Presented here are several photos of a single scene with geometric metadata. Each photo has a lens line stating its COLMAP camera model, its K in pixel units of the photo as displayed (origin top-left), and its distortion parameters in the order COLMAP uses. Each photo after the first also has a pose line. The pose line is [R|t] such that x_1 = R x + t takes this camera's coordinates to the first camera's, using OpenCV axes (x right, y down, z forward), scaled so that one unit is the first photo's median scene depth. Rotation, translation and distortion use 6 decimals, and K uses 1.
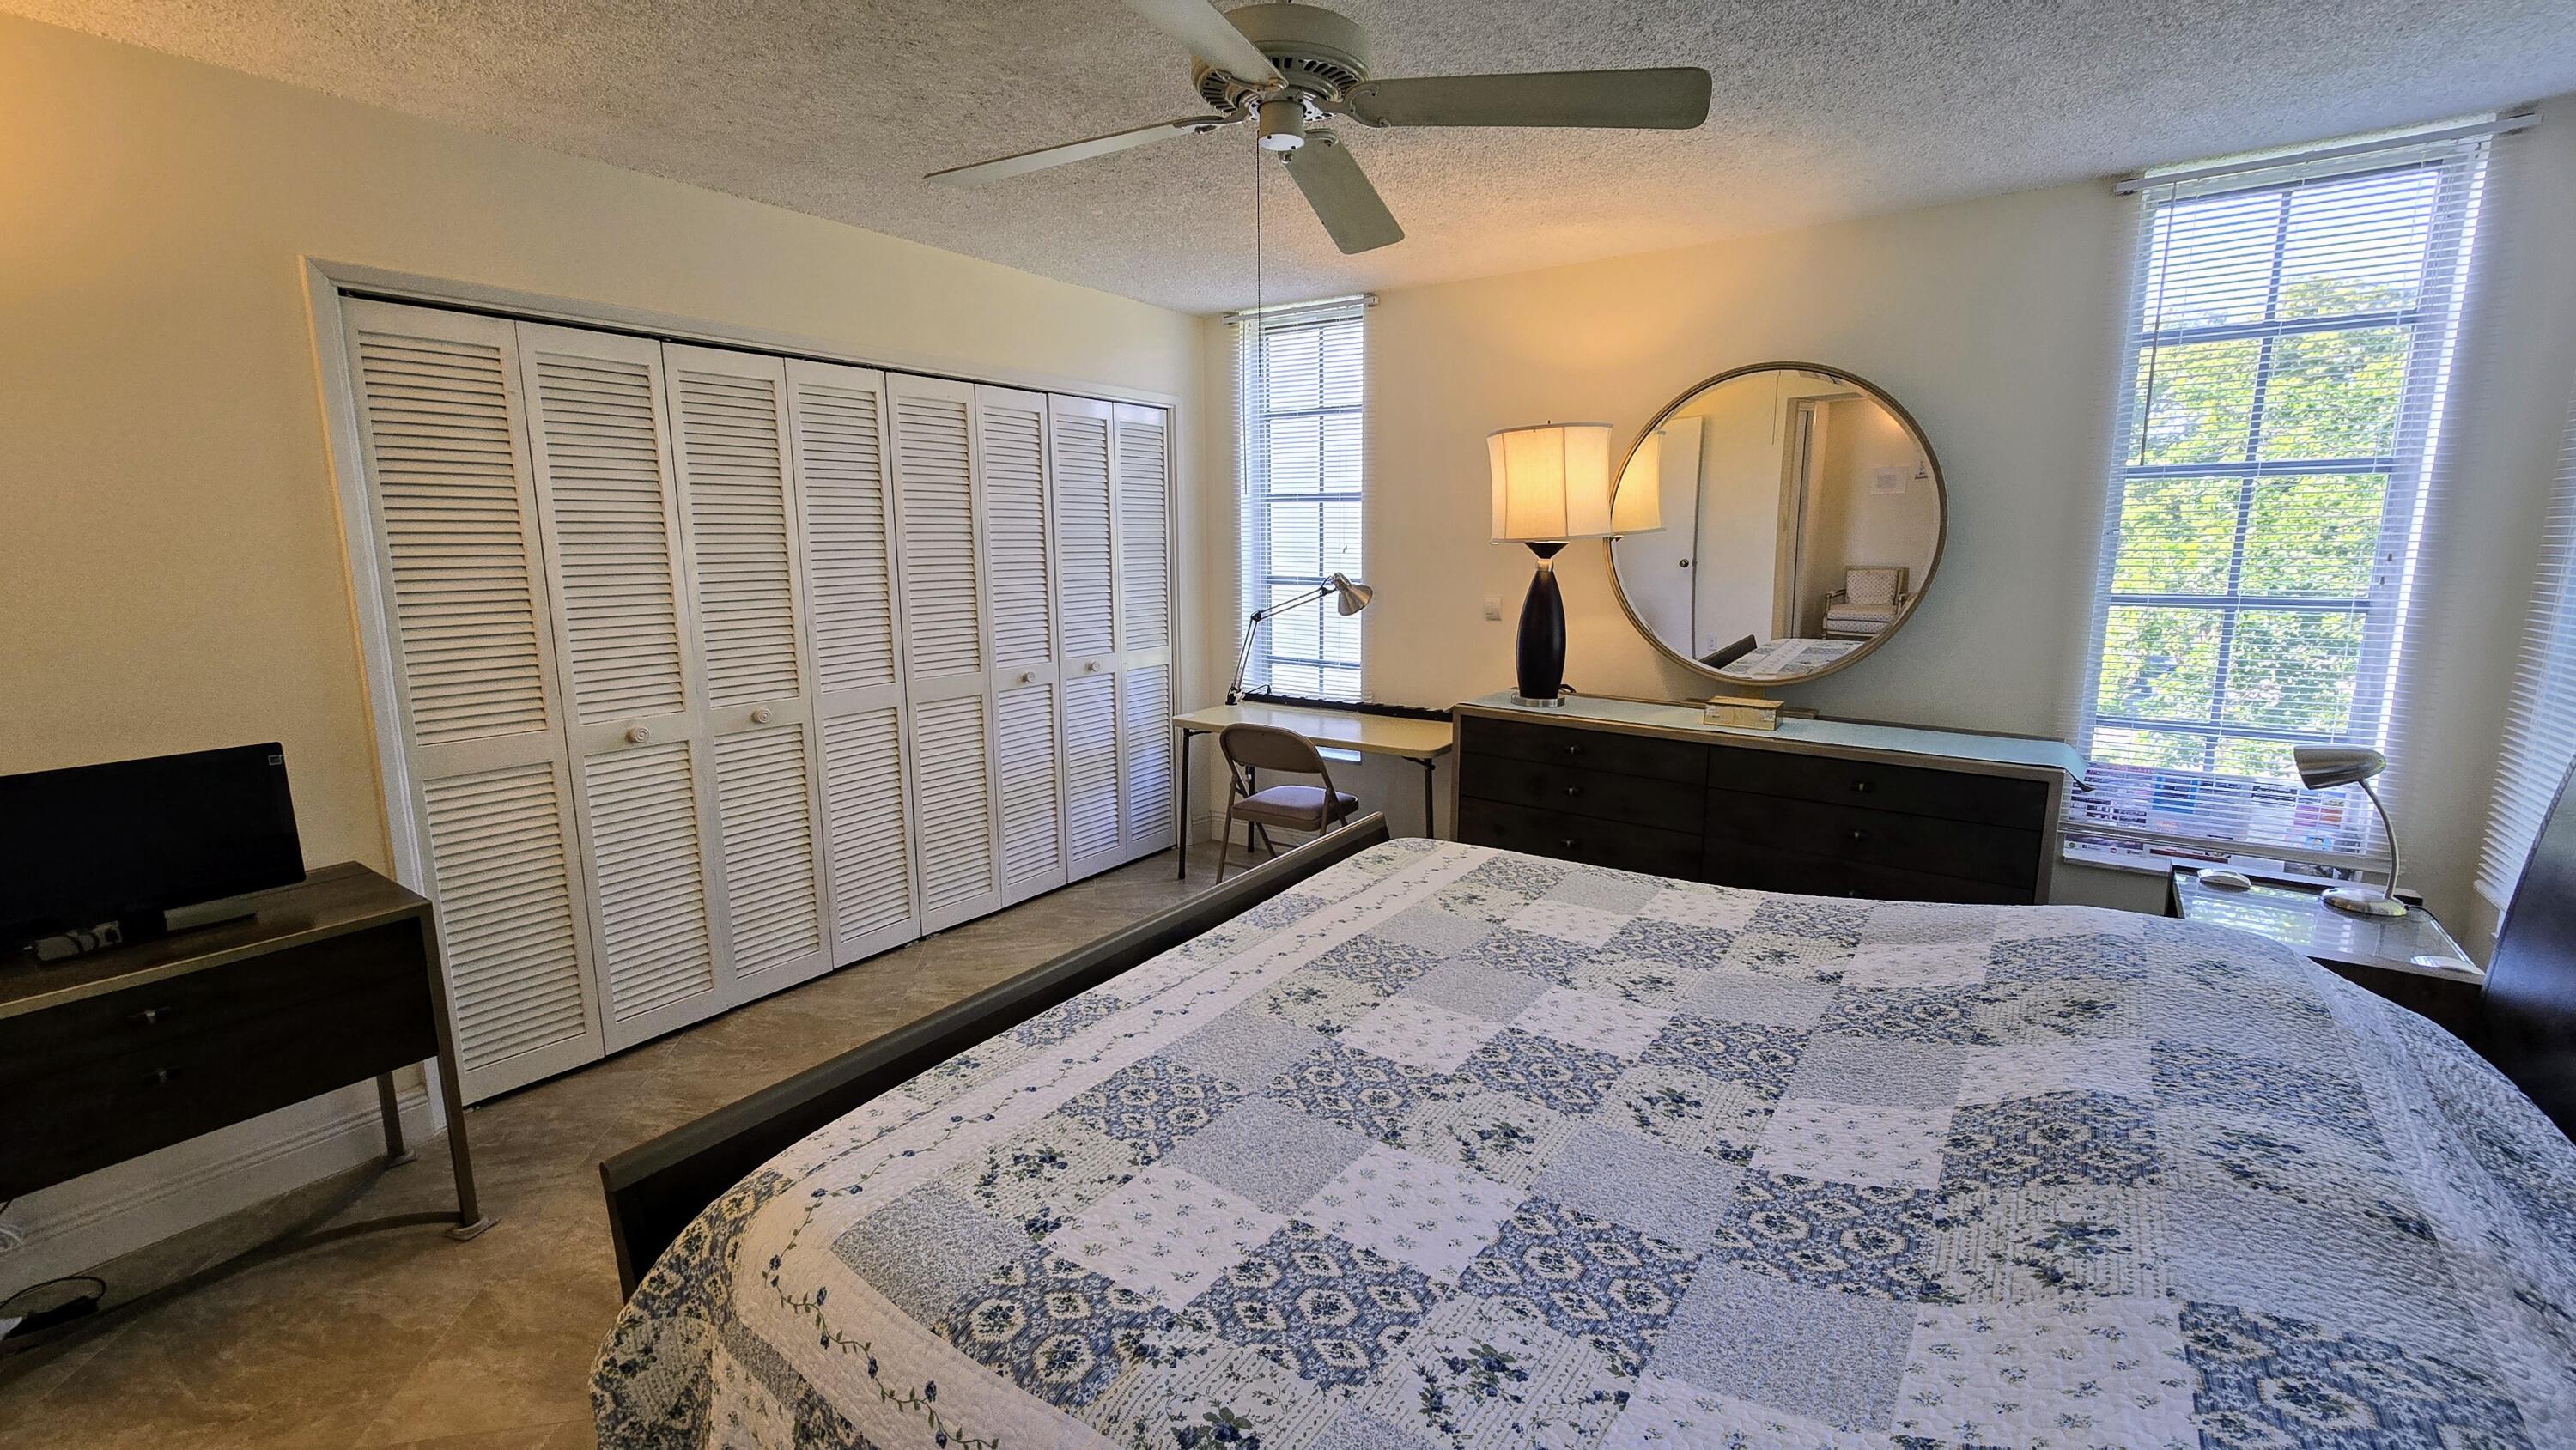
lens RADIAL K [[1054.6, 0, 1292.6], [0, 1054.6, 713.4], [0, 0, 1]] dist [-0.000480, 0.000074]
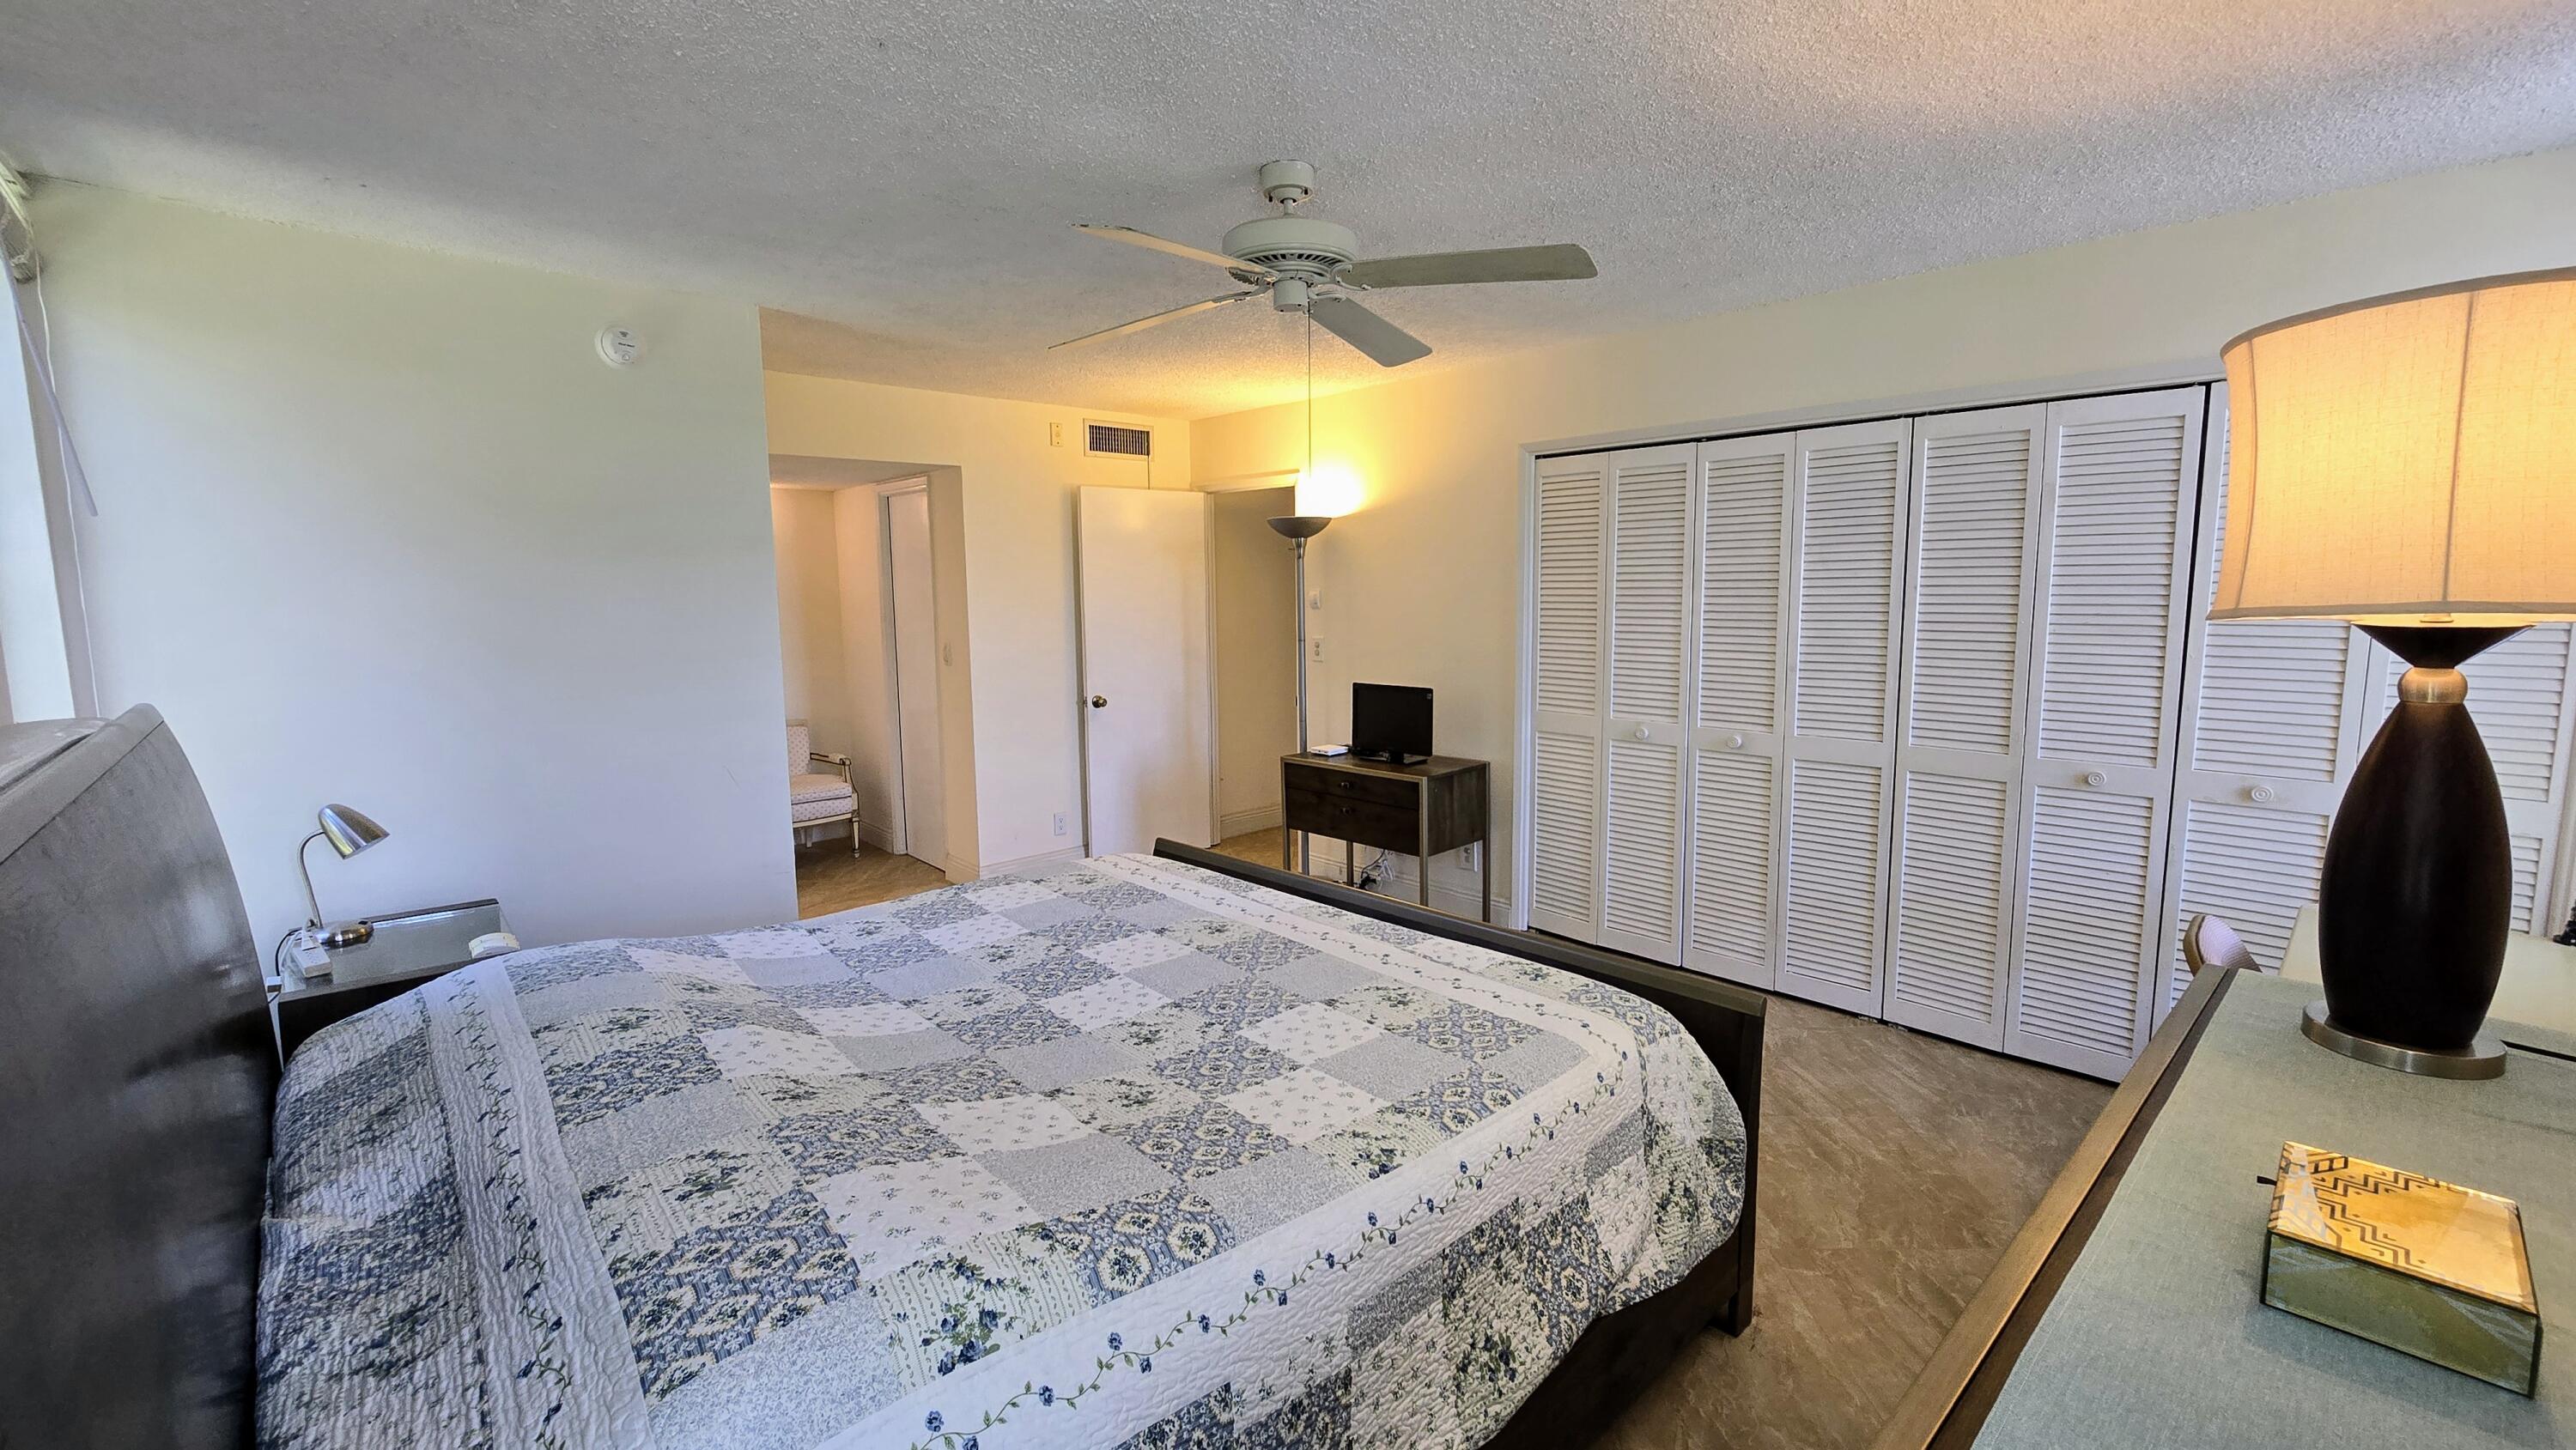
lens RADIAL K [[1058.8, 0, 1292.3], [0, 1058.8, 711.6], [0, 0, 1]] dist [0.000130, -0.000571]
pose [[-0.215933, 0.121287, -0.968846, 0.805010], [-0.153152, 0.975766, 0.156287, -0.151005], [0.964322, 0.182128, -0.192125, 0.807566]]
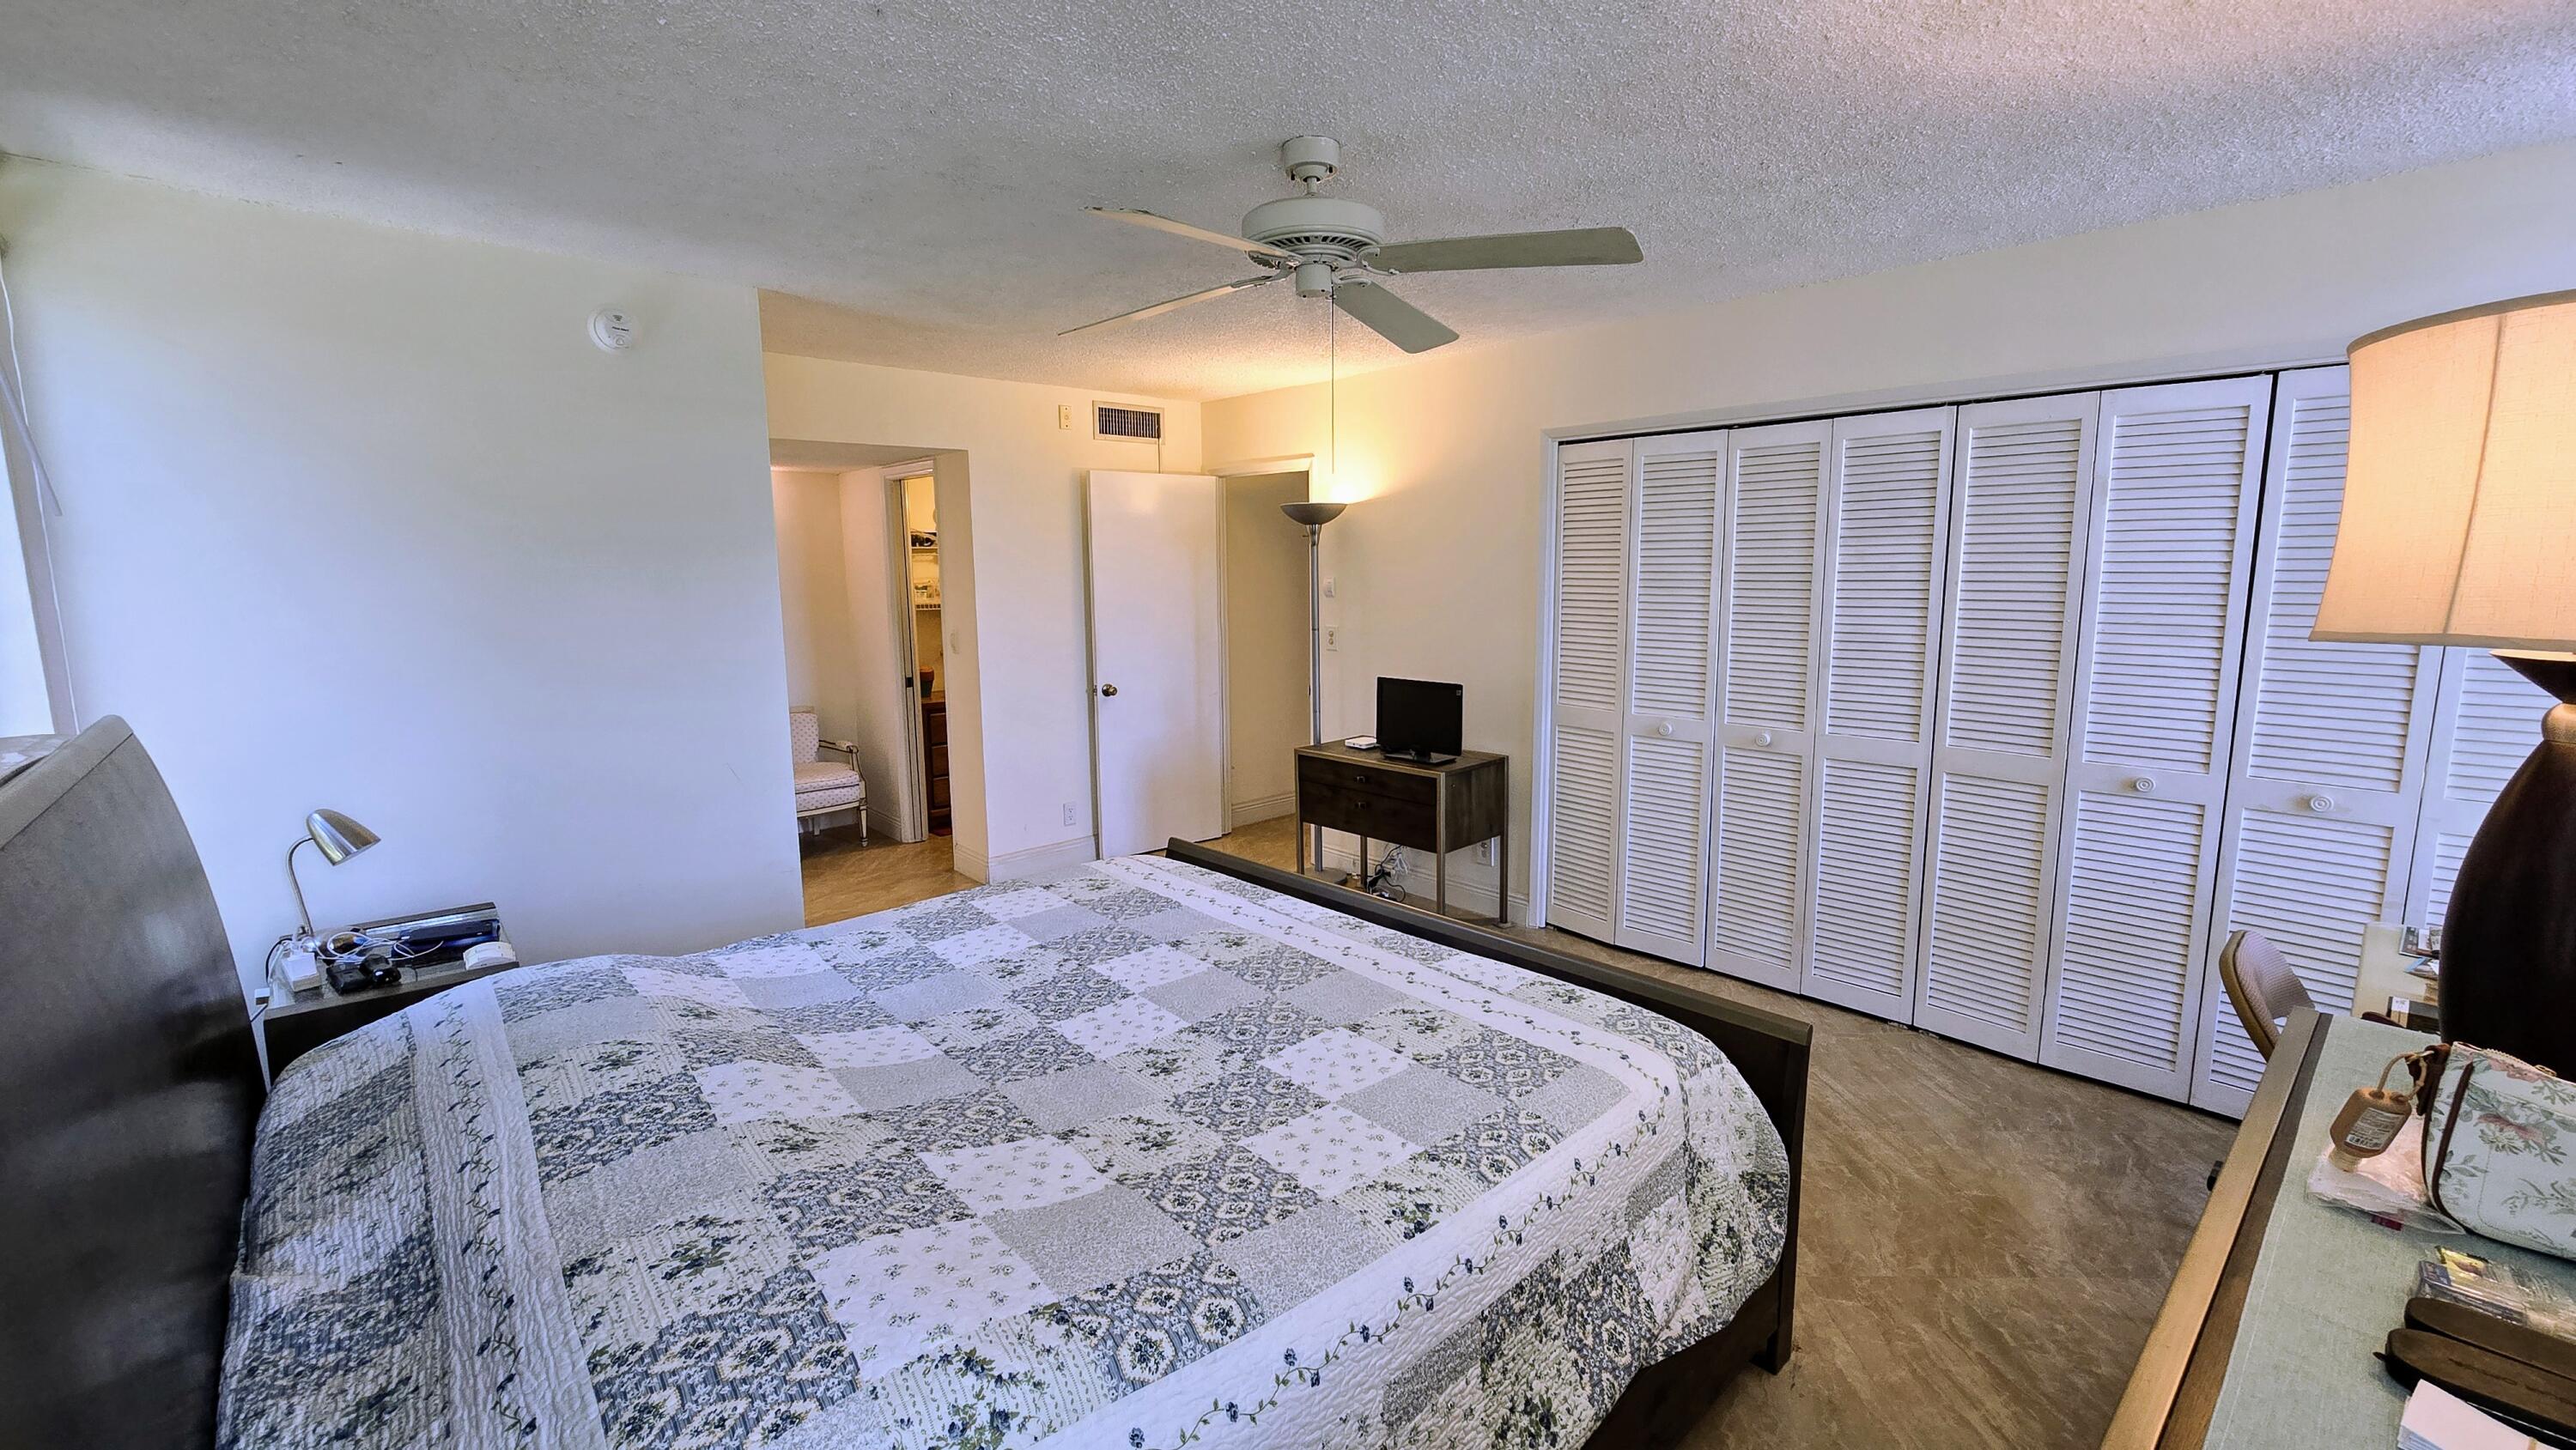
lens RADIAL K [[1054.6, 0, 1292.6], [0, 1054.6, 713.4], [0, 0, 1]] dist [-0.000480, 0.000074]
pose [[-0.222034, 0.144601, -0.964257, 0.767402], [-0.154616, 0.971207, 0.181246, -0.166031], [0.962702, 0.189333, -0.193284, 0.785373]]
